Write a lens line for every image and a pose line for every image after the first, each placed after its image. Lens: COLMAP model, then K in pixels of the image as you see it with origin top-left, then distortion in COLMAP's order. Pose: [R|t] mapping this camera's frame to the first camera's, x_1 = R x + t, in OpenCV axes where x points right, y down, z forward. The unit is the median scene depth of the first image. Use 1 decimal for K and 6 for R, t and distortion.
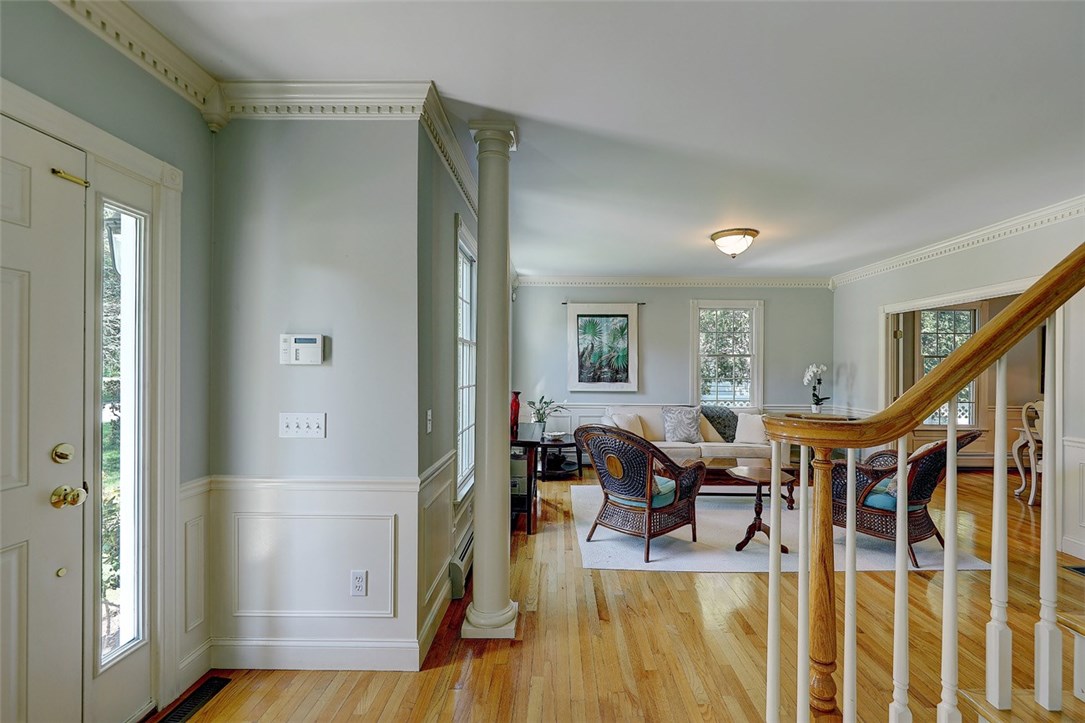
lens RADIAL K [[476.7, 0, 552.0], [0, 476.7, 362.5], [0, 0, 1]] dist [-0.002731, -0.000570]
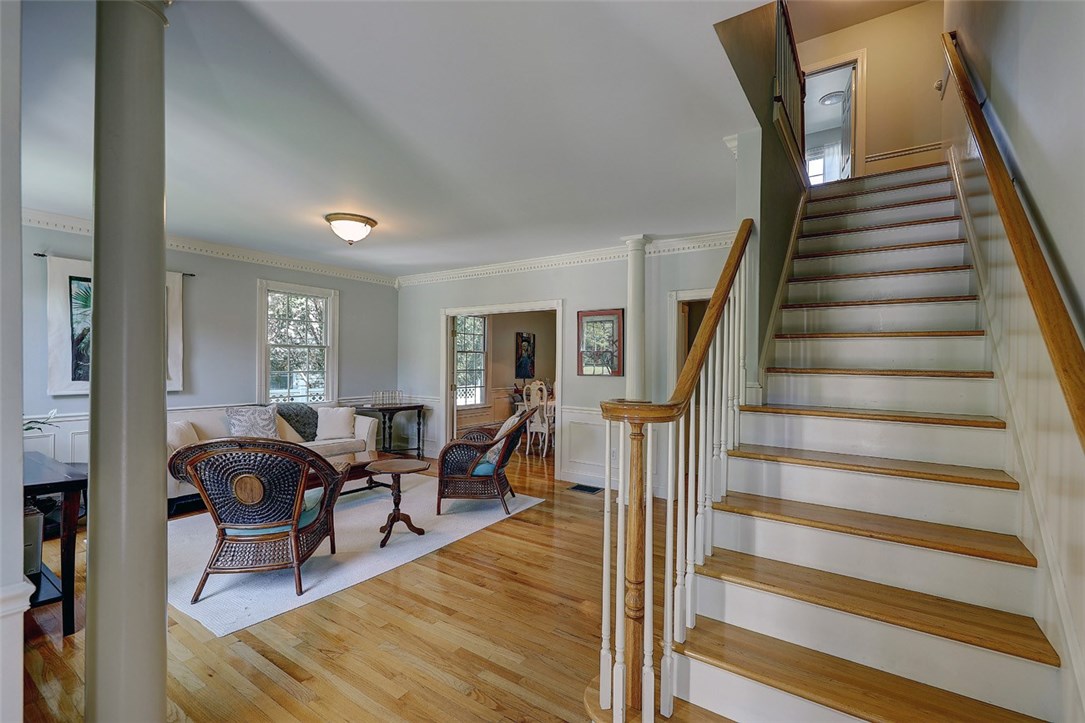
lens RADIAL K [[476.7, 0, 566.4], [0, 476.7, 364.4], [0, 0, 1]] dist [-0.002731, -0.000570]
pose [[0.536419, -0.002581, 0.843948, -0.136511], [-0.016794, 0.999765, 0.013731, -0.001366], [-0.843785, -0.021539, 0.536249, 0.091687]]
